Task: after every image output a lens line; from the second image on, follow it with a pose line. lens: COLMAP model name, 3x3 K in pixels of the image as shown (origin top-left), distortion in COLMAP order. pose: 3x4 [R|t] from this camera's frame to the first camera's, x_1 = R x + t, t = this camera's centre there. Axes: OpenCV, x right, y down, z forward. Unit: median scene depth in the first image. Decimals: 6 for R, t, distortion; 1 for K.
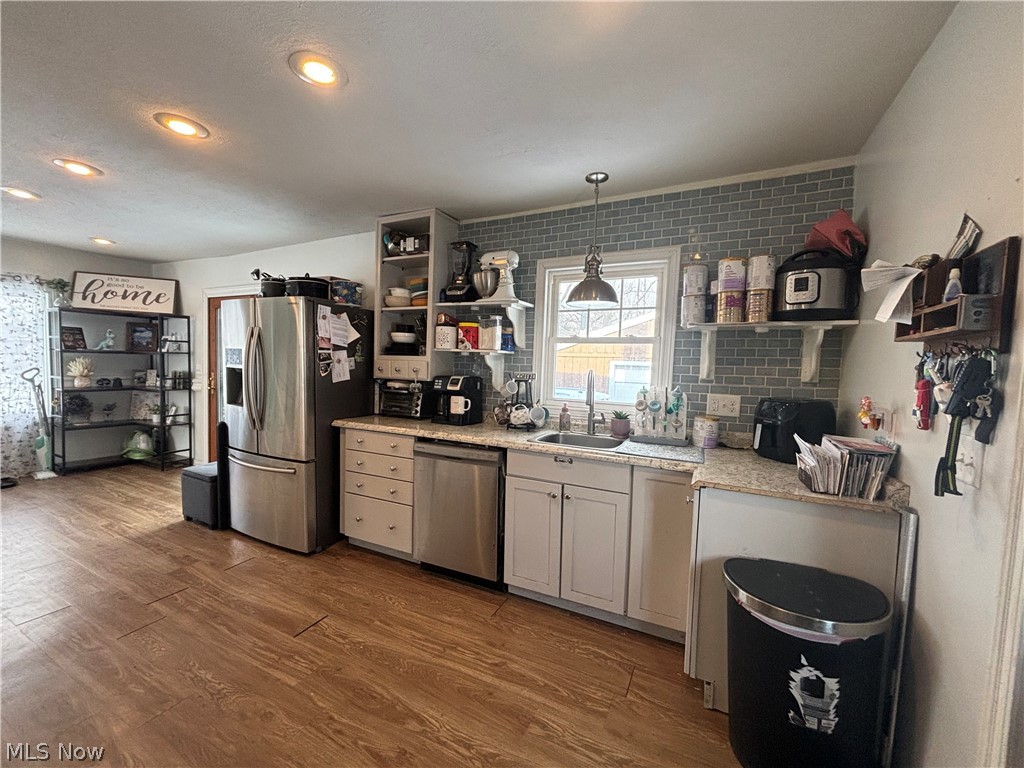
lens RADIAL K [[409.7, 0, 512.0], [0, 409.7, 386.9], [0, 0, 1]] dist [0.001542, -0.000483]
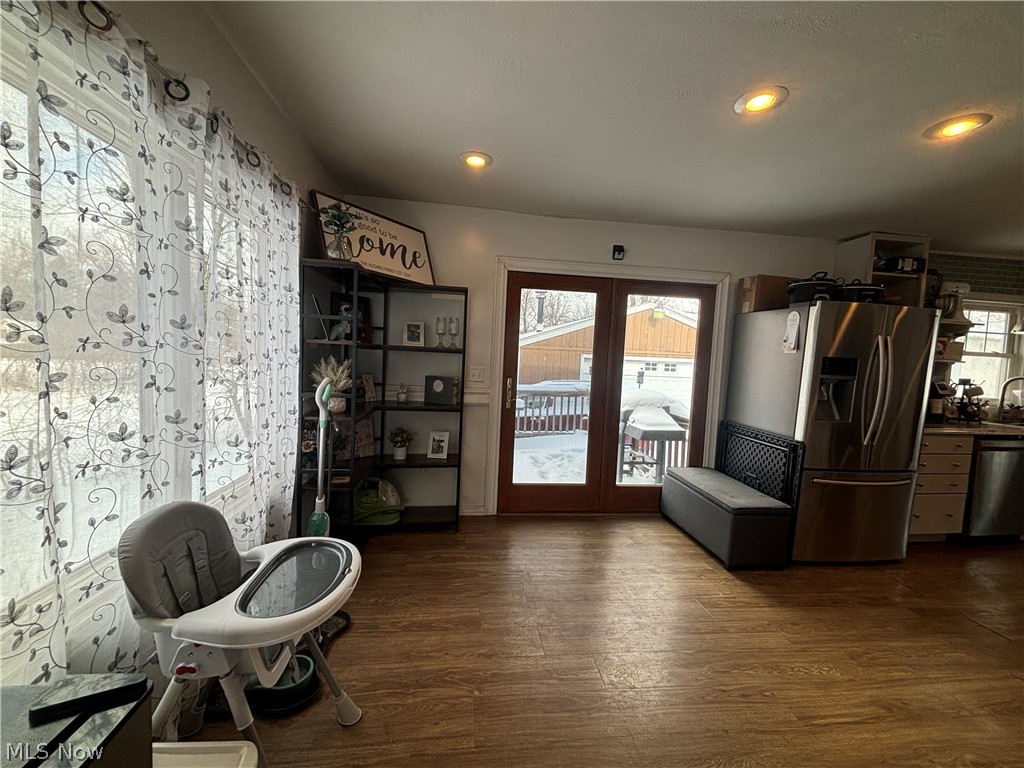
lens RADIAL K [[409.7, 0, 513.0], [0, 409.7, 381.5], [0, 0, 1]] dist [0.001542, -0.000483]
pose [[0.836212, -0.030082, 0.547581, -1.798456], [0.012969, 0.999300, 0.035092, -0.084655], [-0.548253, -0.022243, 0.836017, 0.662444]]
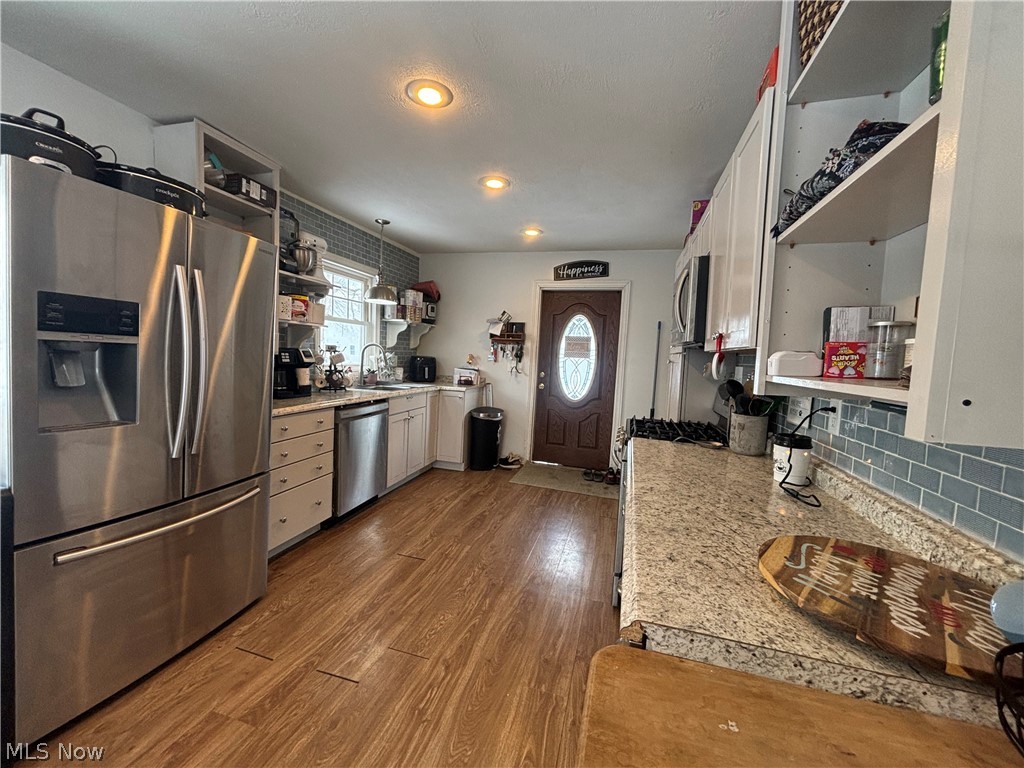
lens RADIAL K [[409.7, 0, 510.9], [0, 409.7, 385.4], [0, 0, 1]] dist [0.001542, -0.000483]
pose [[-0.183943, -0.113150, 0.976403, -1.219410], [0.000332, 0.993345, 0.115175, -0.052041], [-0.982937, 0.021510, -0.182681, 0.663034]]
